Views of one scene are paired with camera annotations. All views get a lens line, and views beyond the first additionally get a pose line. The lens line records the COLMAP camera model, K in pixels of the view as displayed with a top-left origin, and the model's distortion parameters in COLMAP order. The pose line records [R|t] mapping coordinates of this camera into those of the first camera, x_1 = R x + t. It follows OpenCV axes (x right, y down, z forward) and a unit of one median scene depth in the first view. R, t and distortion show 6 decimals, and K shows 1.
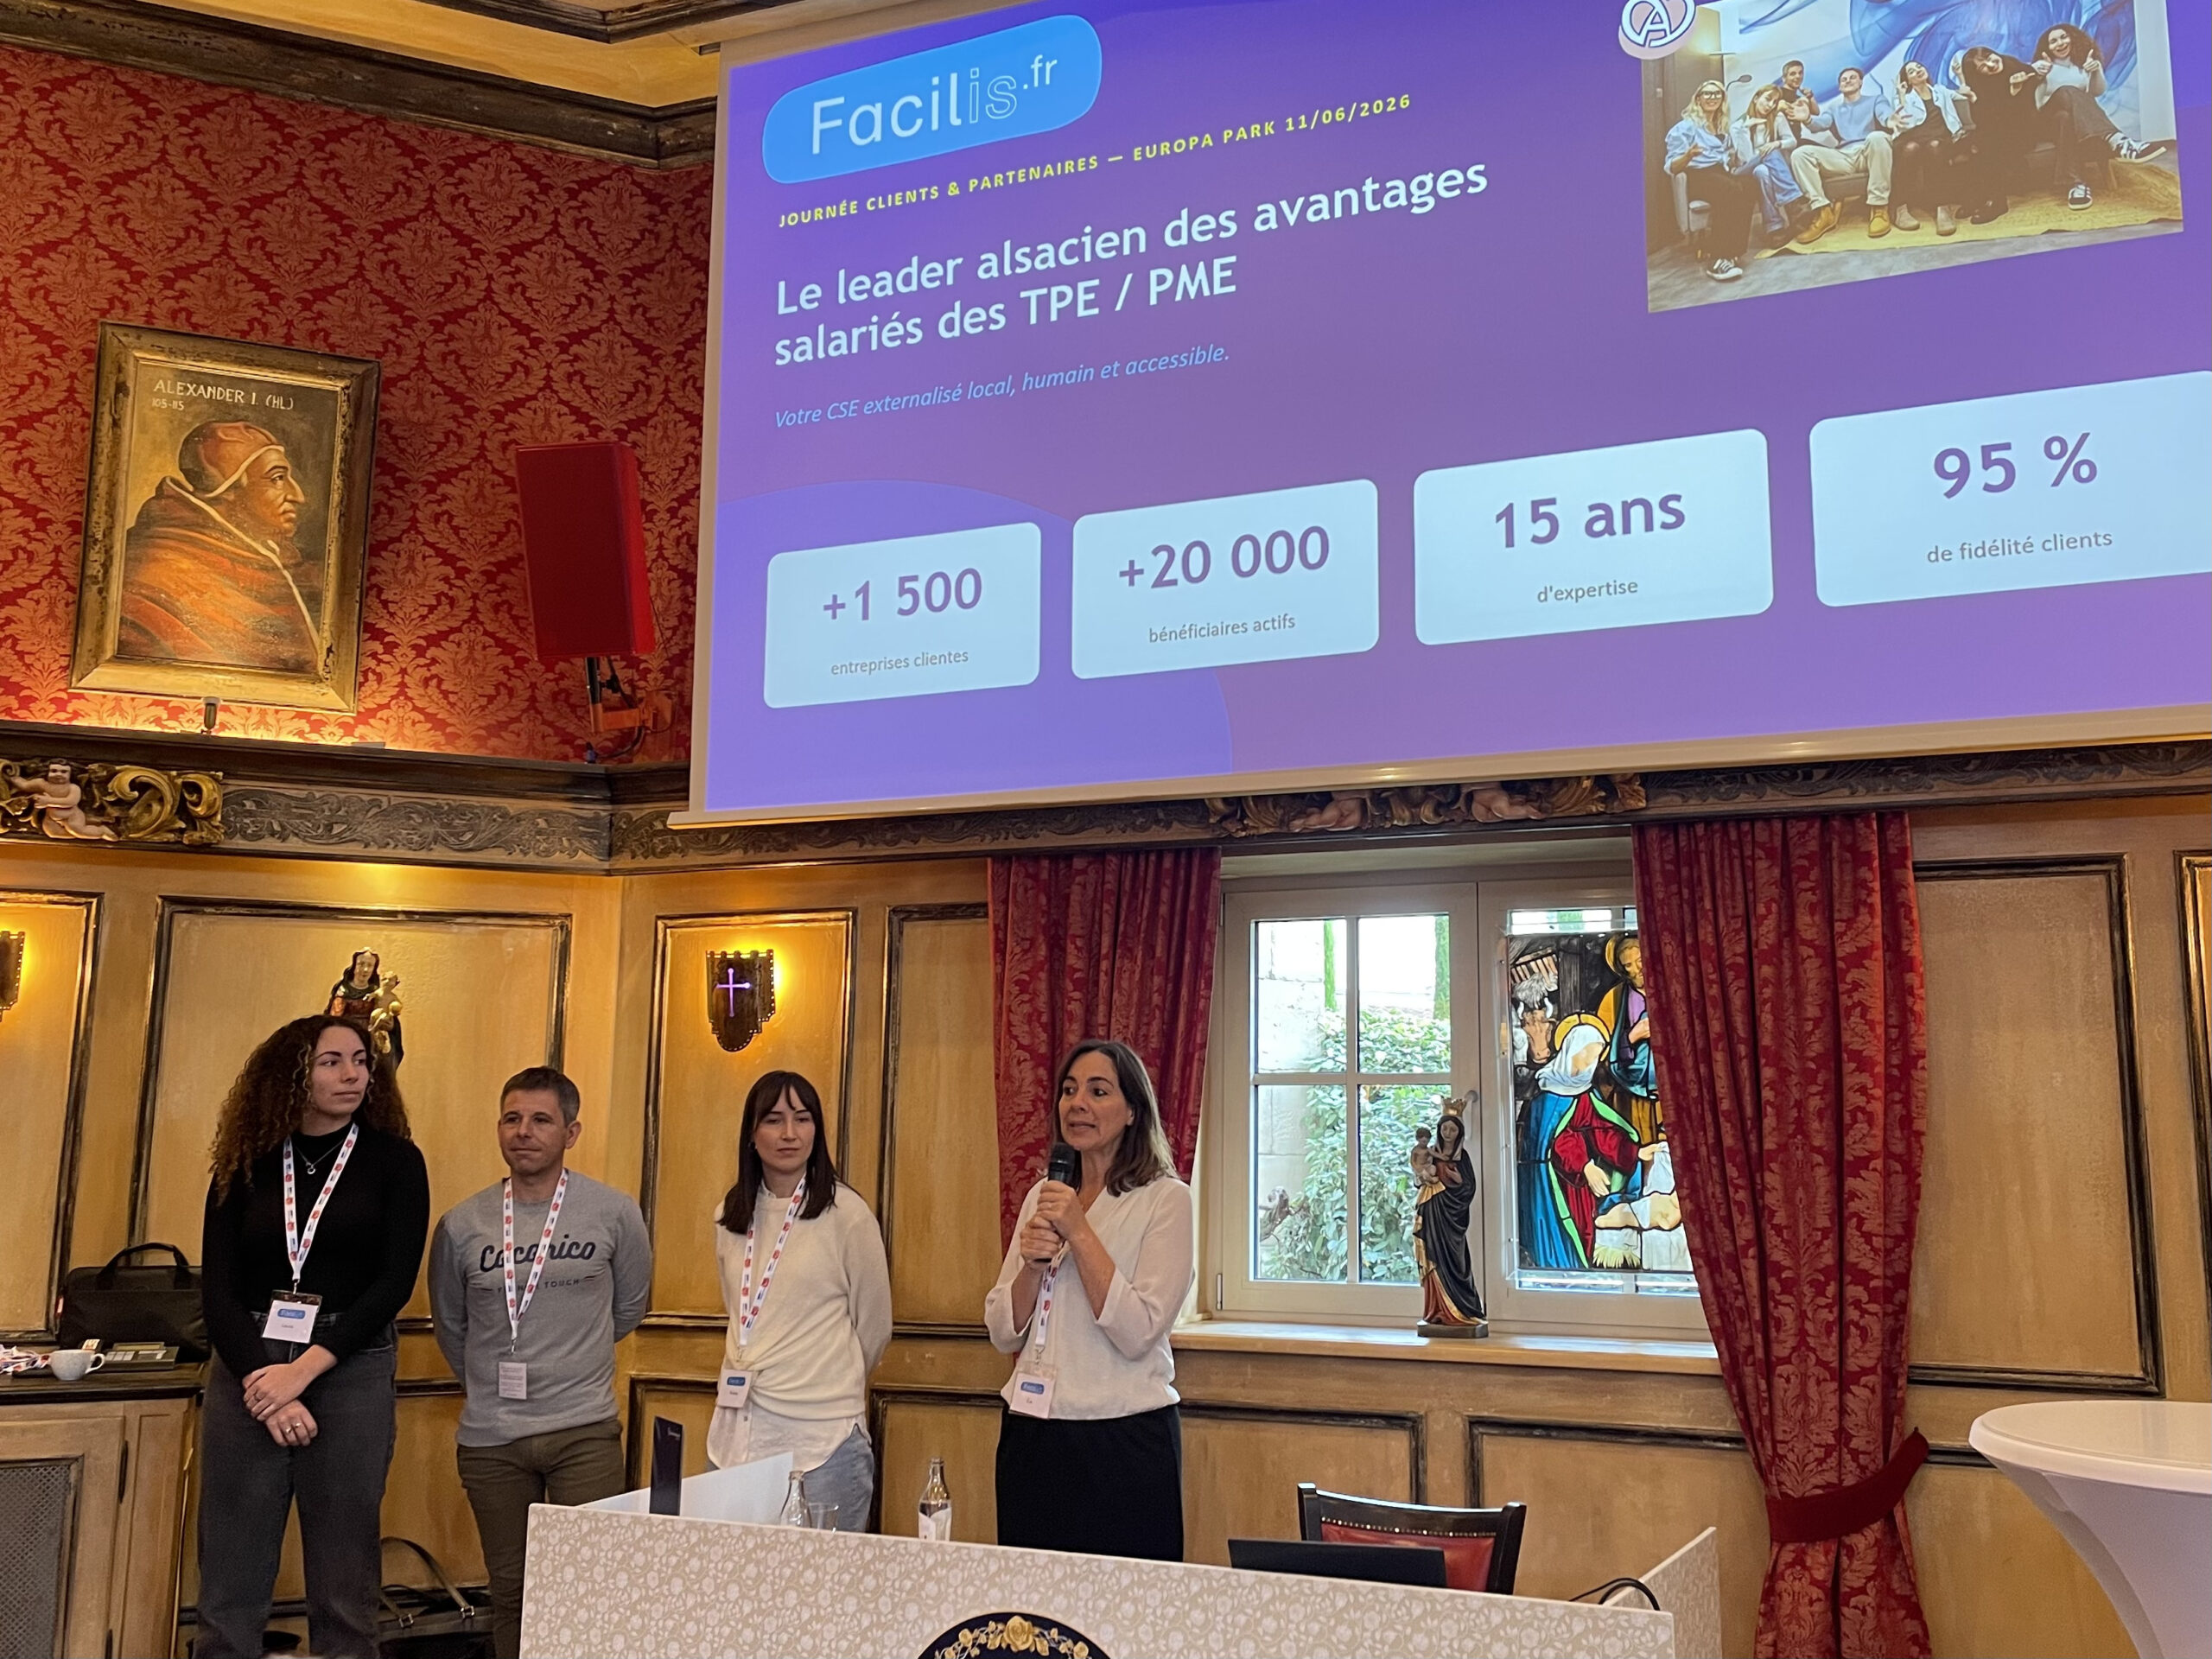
lens RADIAL K [[1665.8, 0, 1107.2], [0, 1665.8, 873.3], [0, 0, 1]] dist [0.000286, -0.000968]
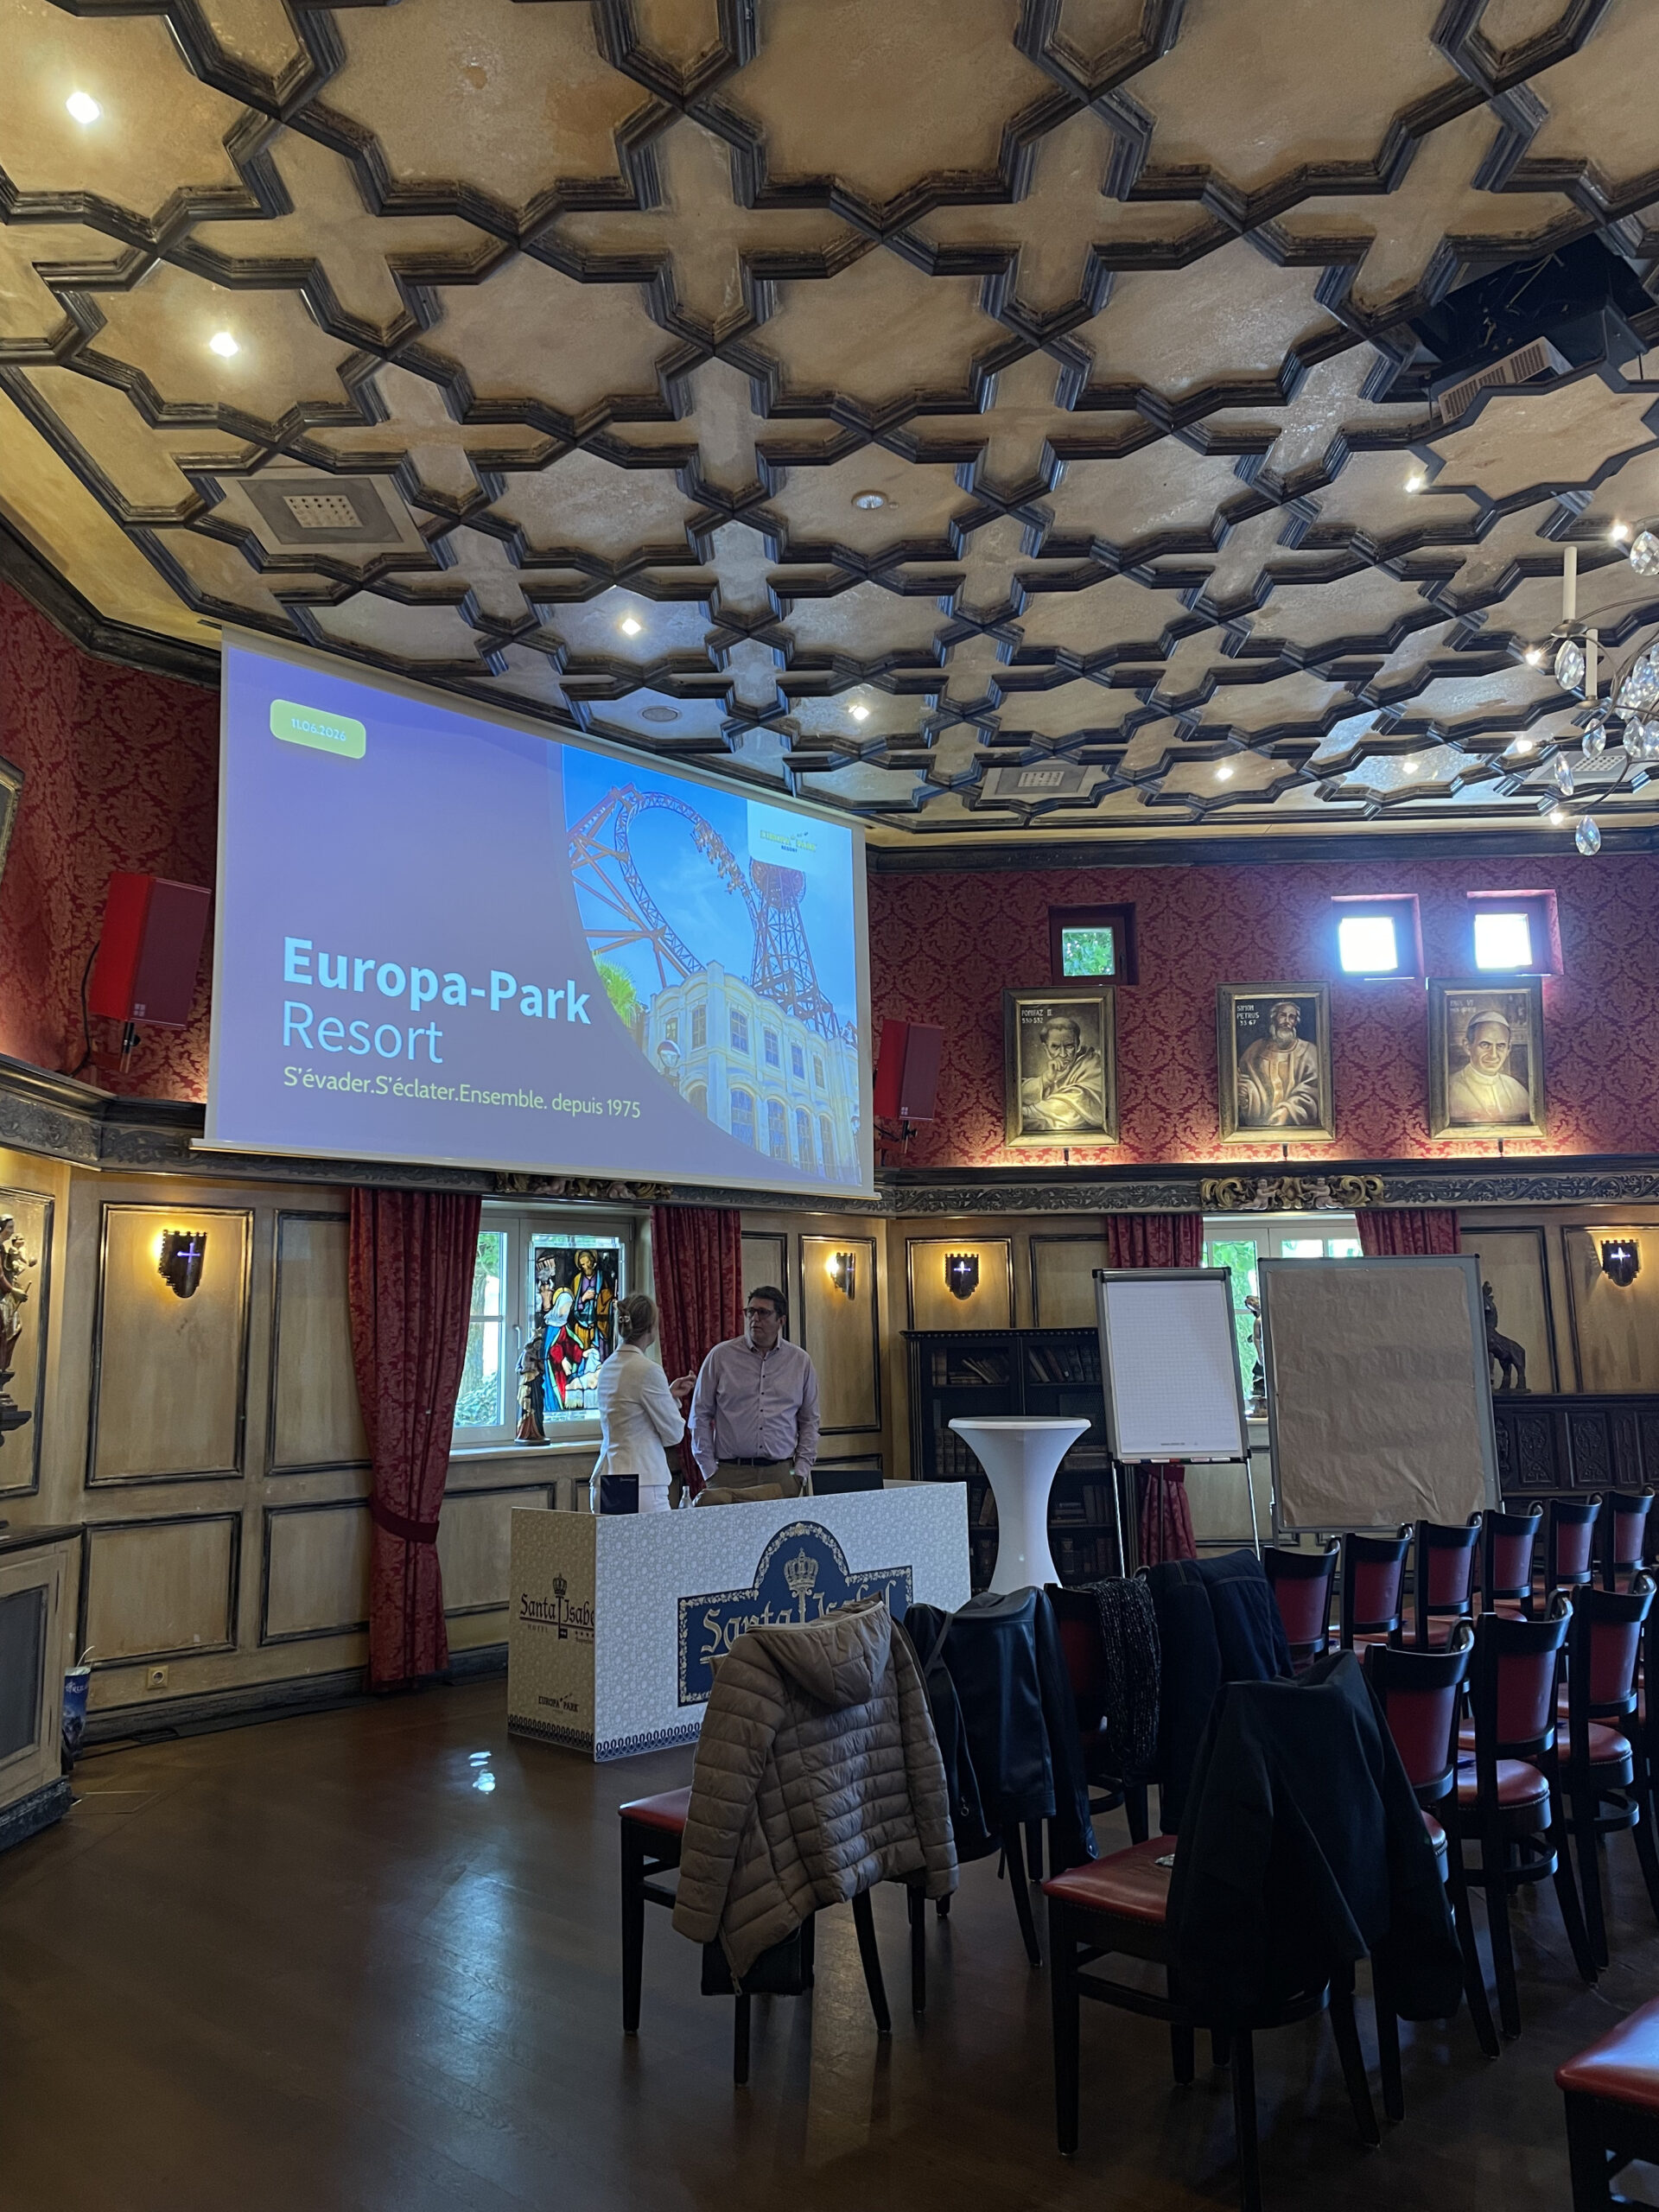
lens RADIAL K [[1665.8, 0, 829.5], [0, 1665.8, 1106.0], [0, 0, 1]] dist [0.000286, -0.000968]
pose [[0.441954, 0.125189, 0.888259, -1.430000], [-0.089136, 0.991442, -0.095382, 0.029079], [-0.892598, -0.037021, 0.449330, -0.216614]]
